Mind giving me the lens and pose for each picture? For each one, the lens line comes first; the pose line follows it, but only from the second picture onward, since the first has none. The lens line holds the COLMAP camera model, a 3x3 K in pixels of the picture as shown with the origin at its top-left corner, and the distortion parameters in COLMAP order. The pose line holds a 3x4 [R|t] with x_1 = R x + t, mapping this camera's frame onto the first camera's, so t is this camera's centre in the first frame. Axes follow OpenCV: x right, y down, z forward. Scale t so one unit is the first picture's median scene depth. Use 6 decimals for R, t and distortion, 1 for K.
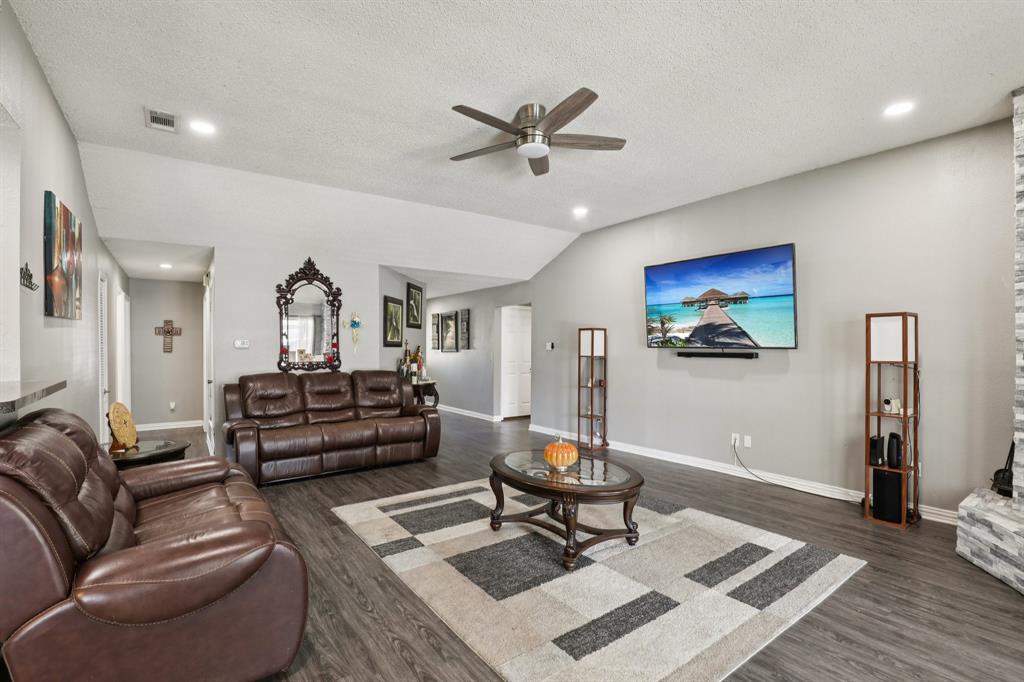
lens RADIAL K [[470.4, 0, 512.5], [0, 470.4, 343.3], [0, 0, 1]] dist [-0.031568, 0.004041]
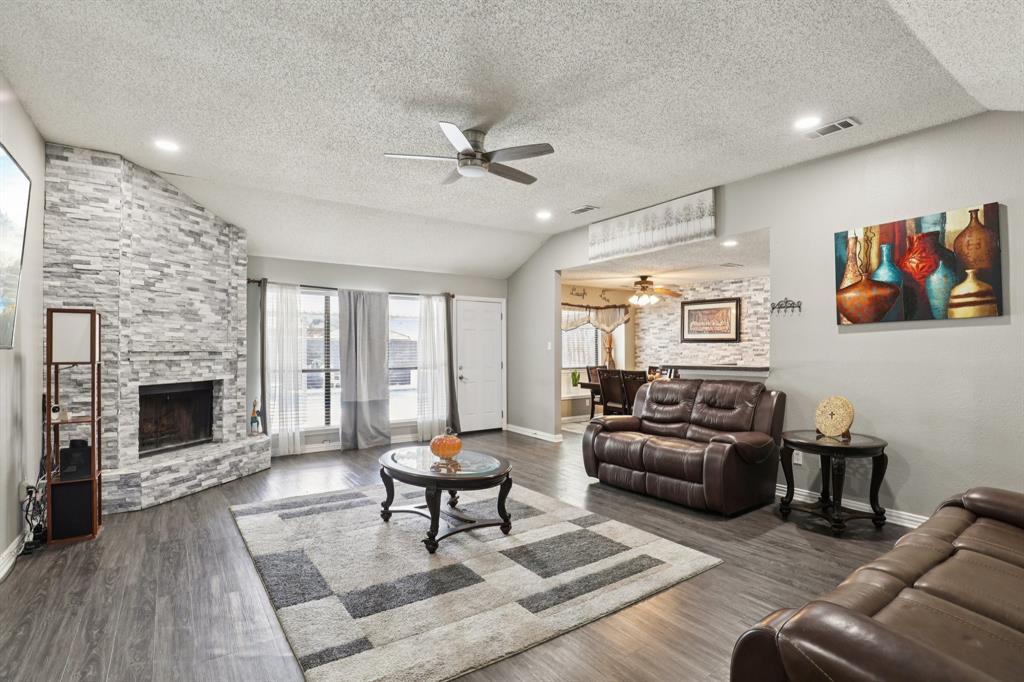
lens RADIAL K [[499.7, 0, 515.2], [0, 499.7, 348.6], [0, 0, 1]] dist [-0.024778, -0.000667]
pose [[-0.999765, -0.003280, 0.021434, -0.070438], [-0.003377, 0.999984, -0.004471, 0.015307], [-0.021419, -0.004543, -0.999760, 1.869463]]
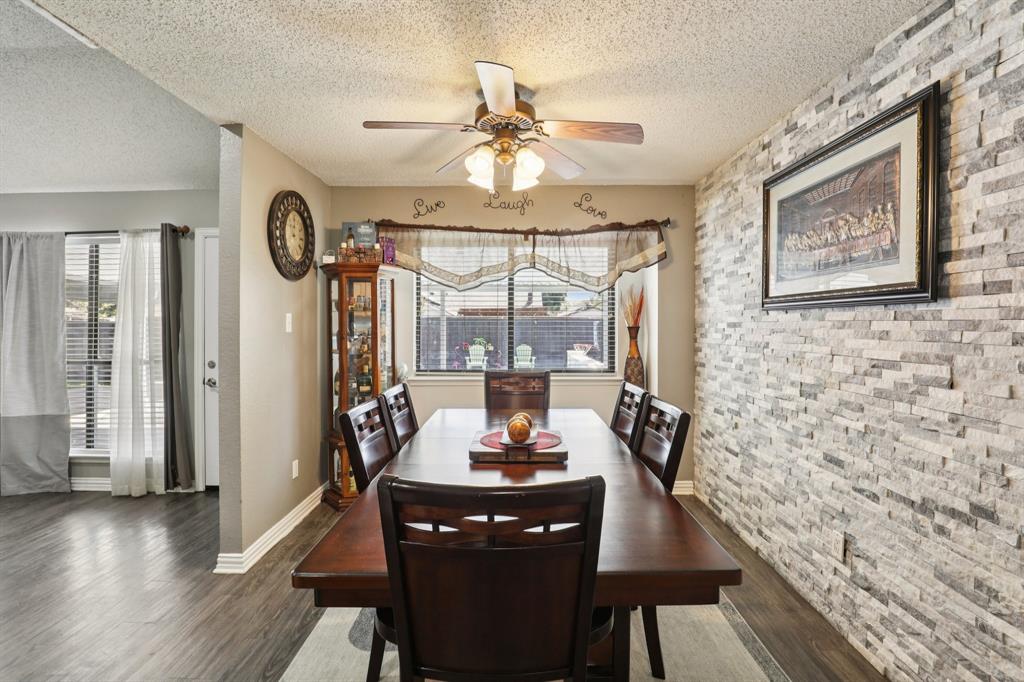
lens RADIAL K [[470.4, 0, 520.4], [0, 470.4, 330.8], [0, 0, 1]] dist [-0.031568, 0.004041]
pose [[-0.805404, -0.009181, 0.592655, -0.937439], [-0.006688, 0.999957, 0.006402, 0.001527], [-0.592689, 0.001192, -0.805431, 0.244187]]
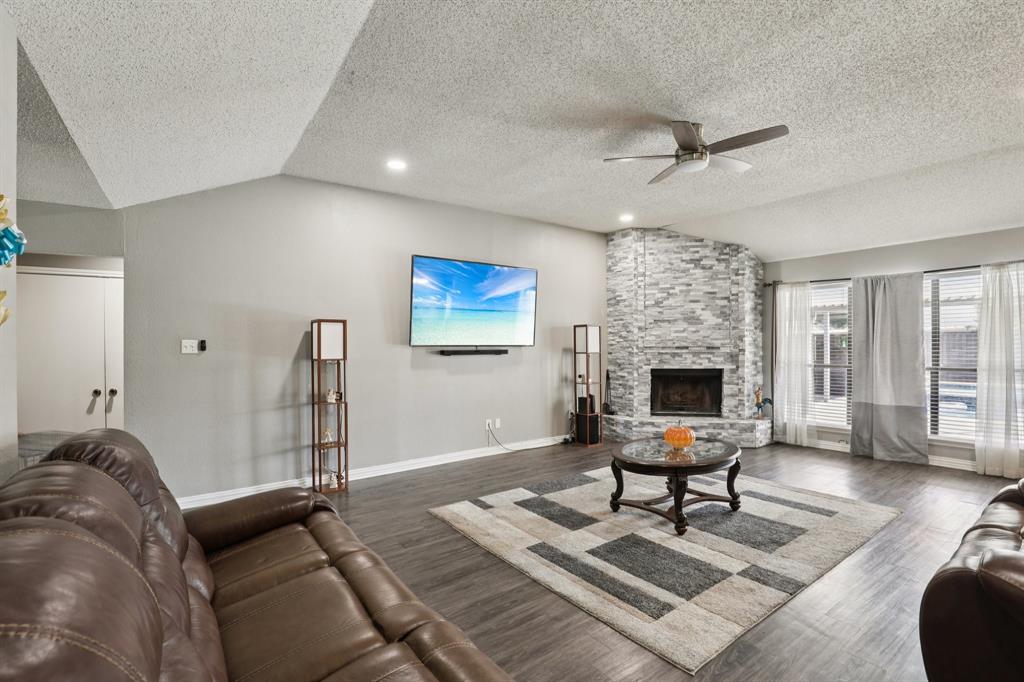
lens RADIAL K [[470.4, 0, 516.1], [0, 470.4, 347.7], [0, 0, 1]] dist [-0.031568, 0.004041]
pose [[0.001228, -0.006963, 0.999975, -0.900226], [0.003168, 0.999971, 0.006959, 0.009855], [-0.999994, 0.003160, 0.001250, 1.218947]]
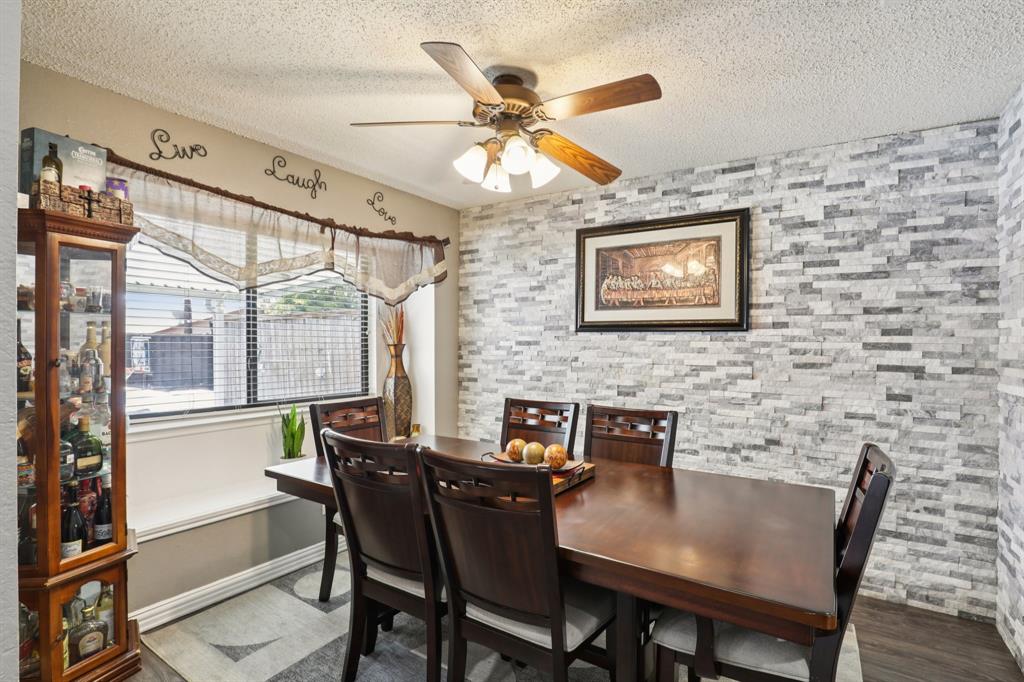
lens RADIAL K [[489.7, 0, 505.9], [0, 489.7, 349.6], [0, 0, 1]] dist [-0.021671, -0.000679]
pose [[-0.940303, -0.002878, -0.340326, -0.372006], [-0.004502, 0.999982, 0.003983, 0.003612], [0.340309, 0.005277, -0.940299, 0.293141]]
